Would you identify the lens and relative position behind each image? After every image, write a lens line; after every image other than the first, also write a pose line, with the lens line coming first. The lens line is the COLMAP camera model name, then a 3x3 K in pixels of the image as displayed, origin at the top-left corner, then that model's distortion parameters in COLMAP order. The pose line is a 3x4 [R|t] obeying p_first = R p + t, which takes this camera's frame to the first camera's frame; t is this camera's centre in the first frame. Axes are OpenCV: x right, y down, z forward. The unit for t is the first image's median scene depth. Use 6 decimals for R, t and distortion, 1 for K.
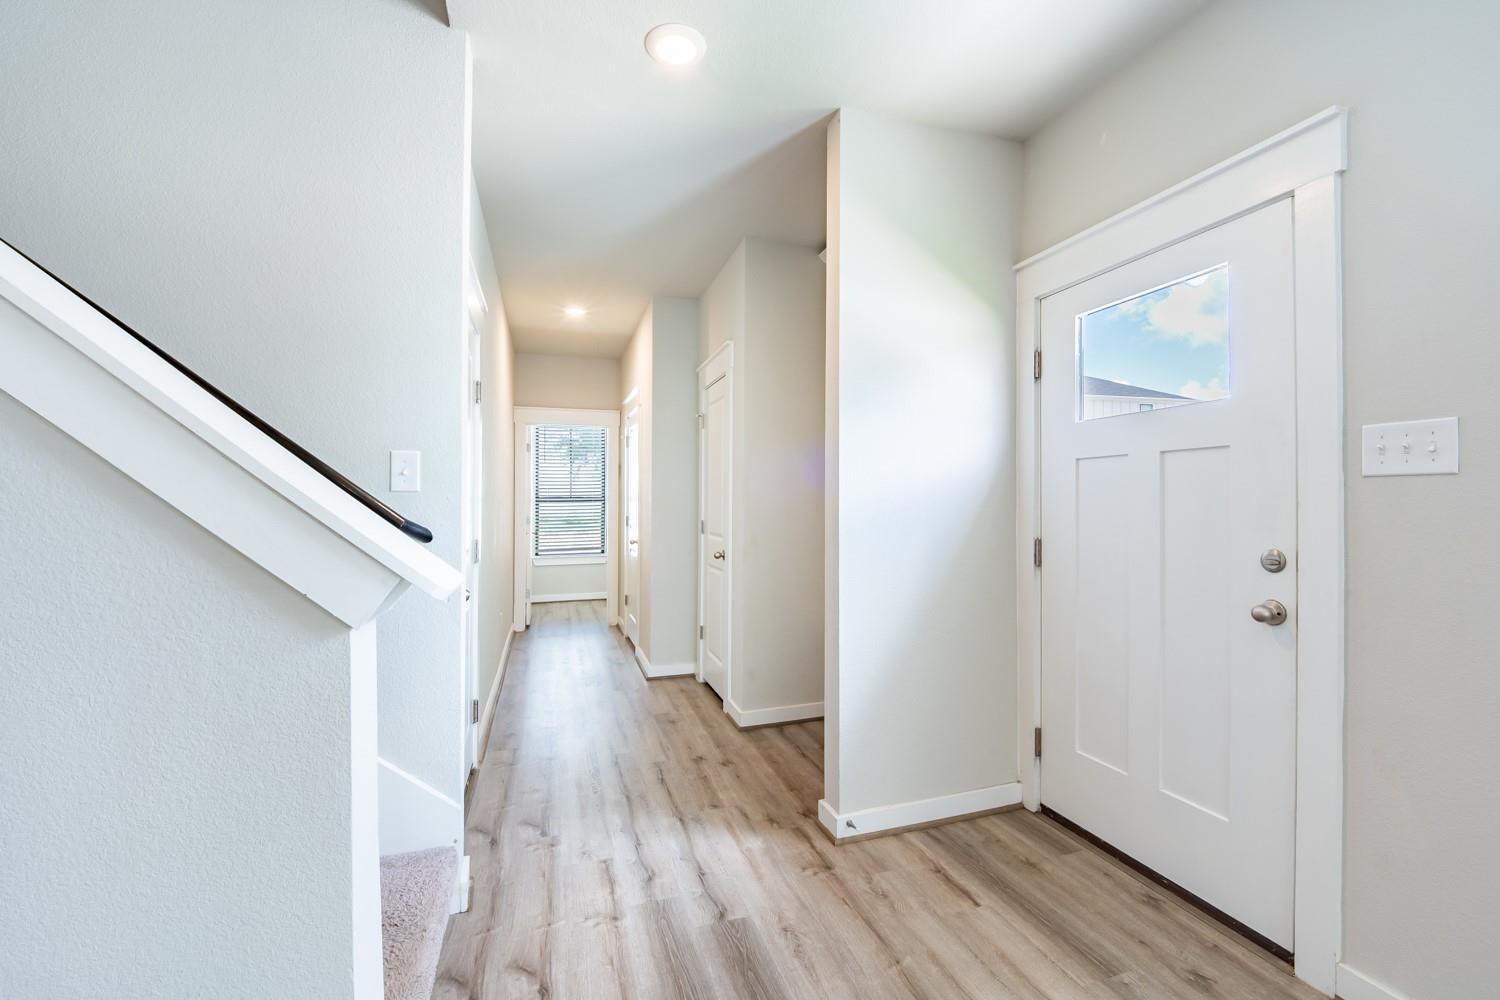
lens RADIAL K [[607.3, 0, 752.8], [0, 607.3, 501.6], [0, 0, 1]] dist [-0.001830, -0.000547]
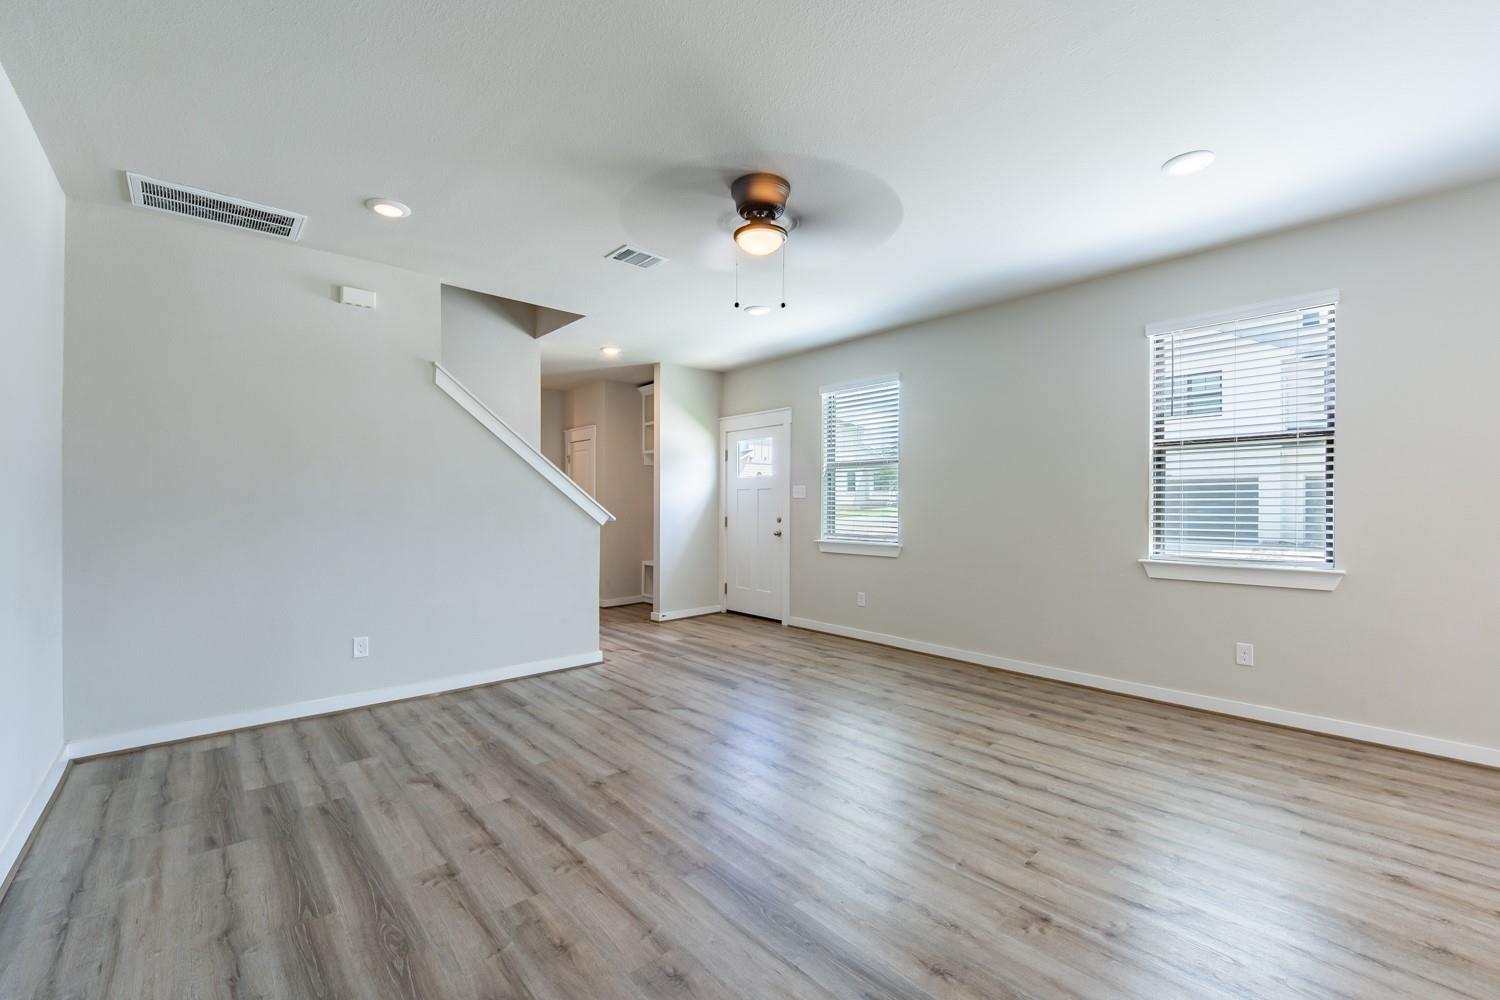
lens RADIAL K [[621.2, 0, 747.1], [0, 621.2, 501.9], [0, 0, 1]] dist [-0.003407, -0.000787]
pose [[0.921814, 0.002673, 0.387624, -0.263444], [-0.002350, 0.999996, -0.001307, -0.002344], [-0.387627, 0.000294, 0.921816, -0.798051]]
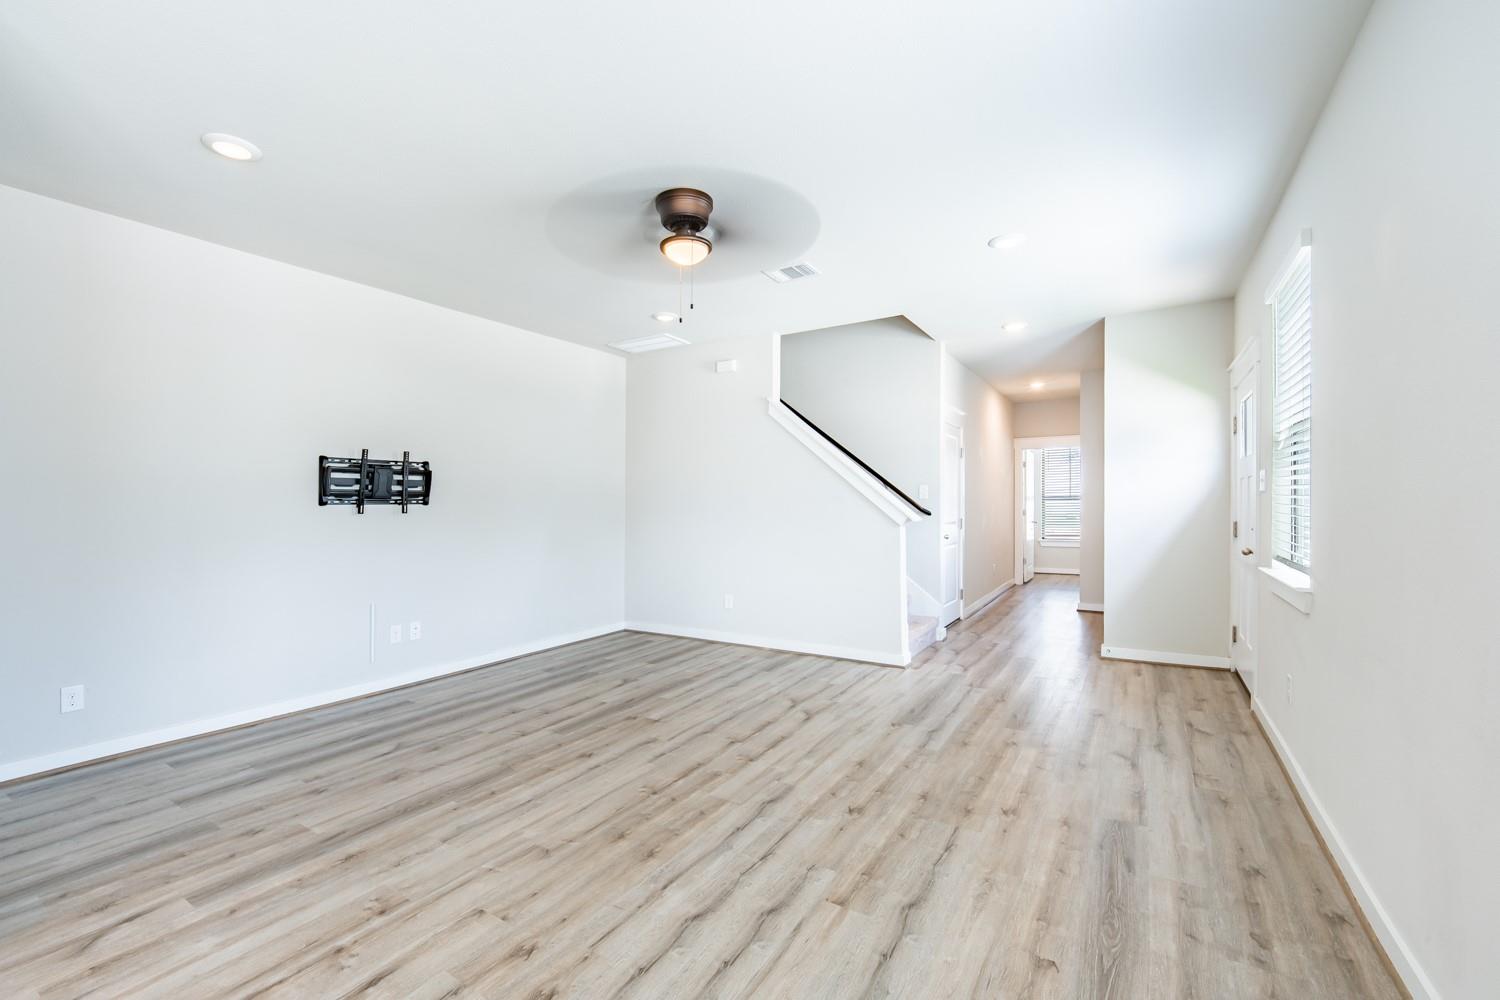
lens RADIAL K [[621.2, 0, 747.1], [0, 621.2, 501.9], [0, 0, 1]] dist [-0.003407, -0.000787]
pose [[0.636731, -0.002740, -0.771081, 0.452079], [0.007404, 0.999969, 0.002560, -0.006002], [0.771050, -0.007339, 0.636732, -0.601766]]
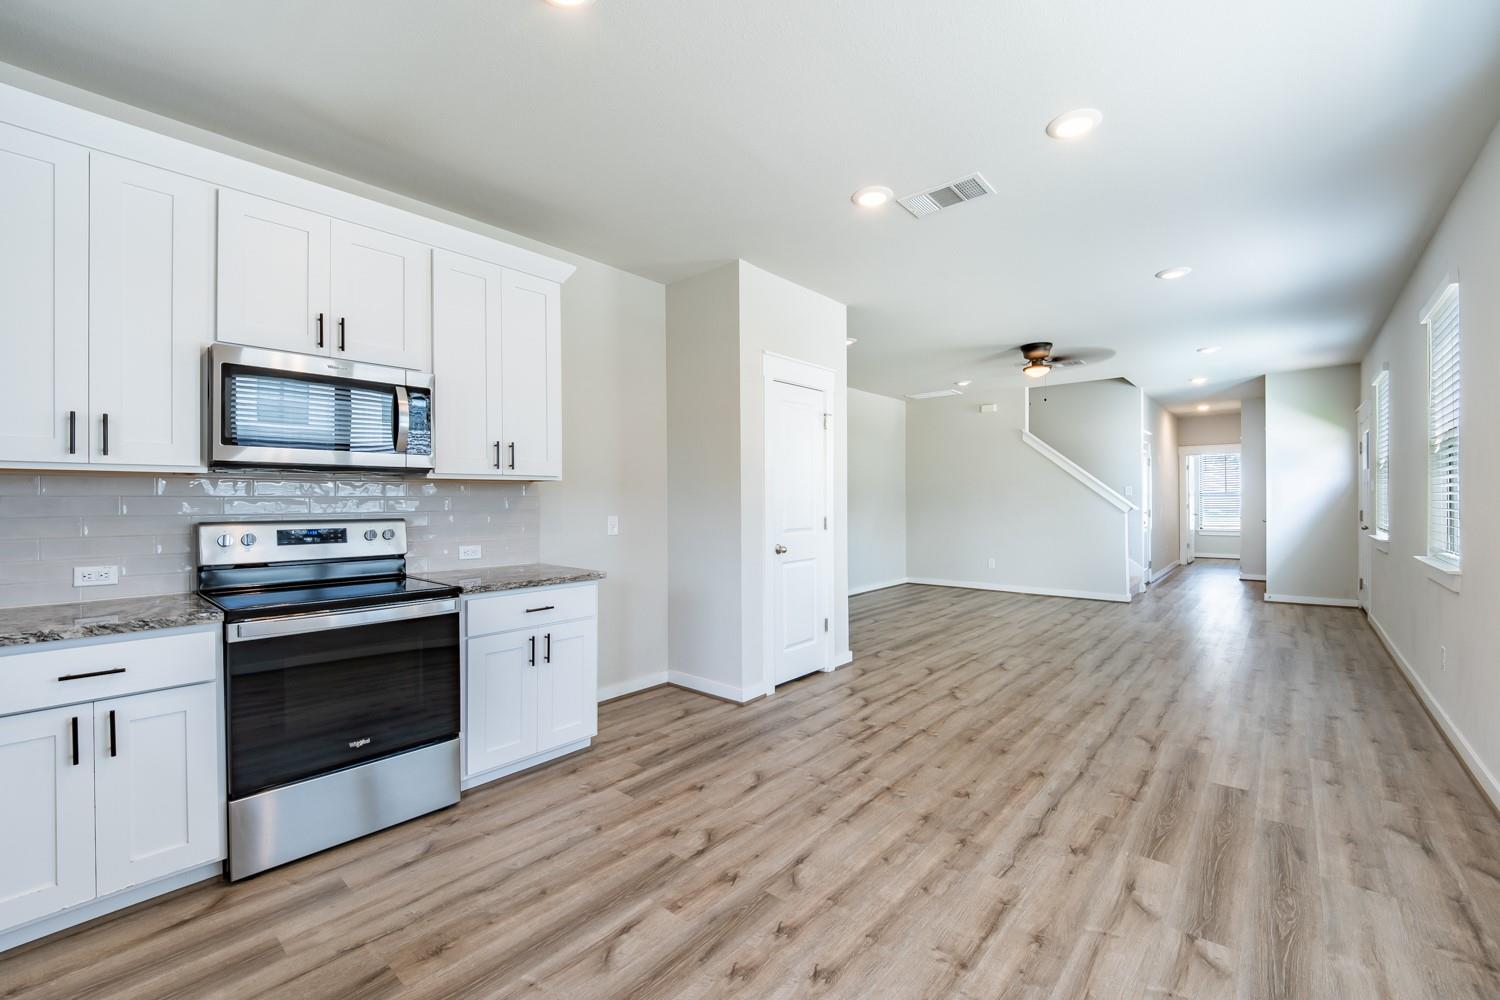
lens RADIAL K [[621.2, 0, 747.1], [0, 621.2, 501.9], [0, 0, 1]] dist [-0.003407, -0.000787]
pose [[0.510246, 0.007554, -0.859996, 0.680228], [0.002470, 0.999944, 0.010248, -0.011831], [0.860025, -0.007353, 0.510199, -1.329112]]
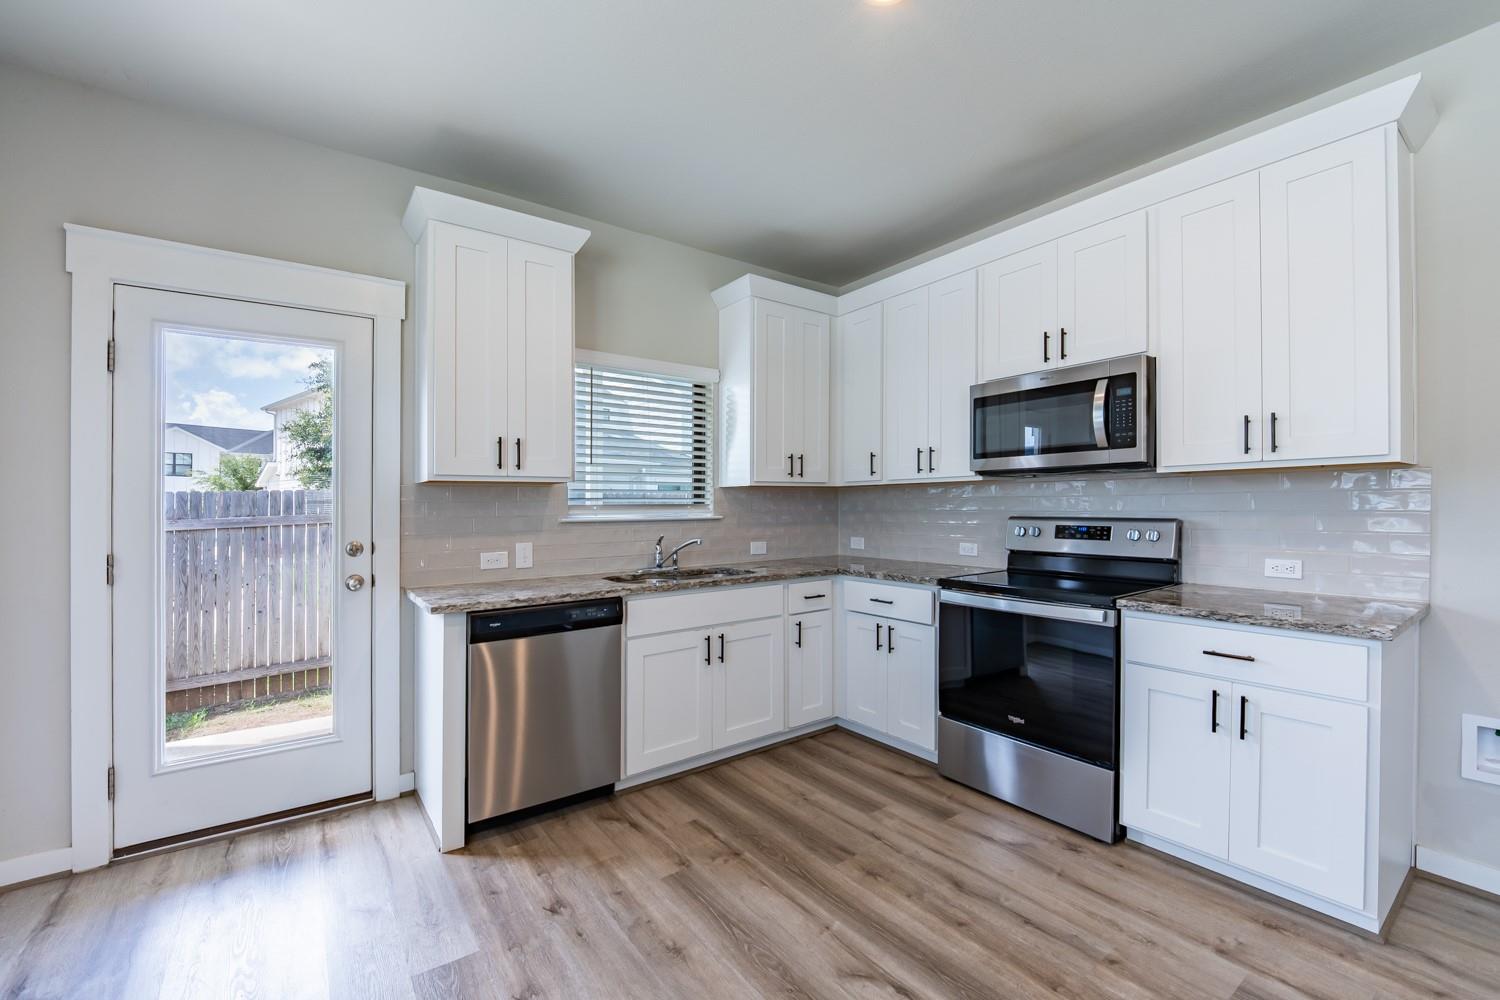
lens RADIAL K [[625.1, 0, 747.0], [0, 625.1, 500.2], [0, 0, 1]] dist [-0.021361, 0.000001]
pose [[-0.951310, 0.010066, -0.308070, 0.510706], [0.013981, 0.999847, -0.010506, -0.006045], [0.307917, -0.014302, -0.951306, -0.945886]]
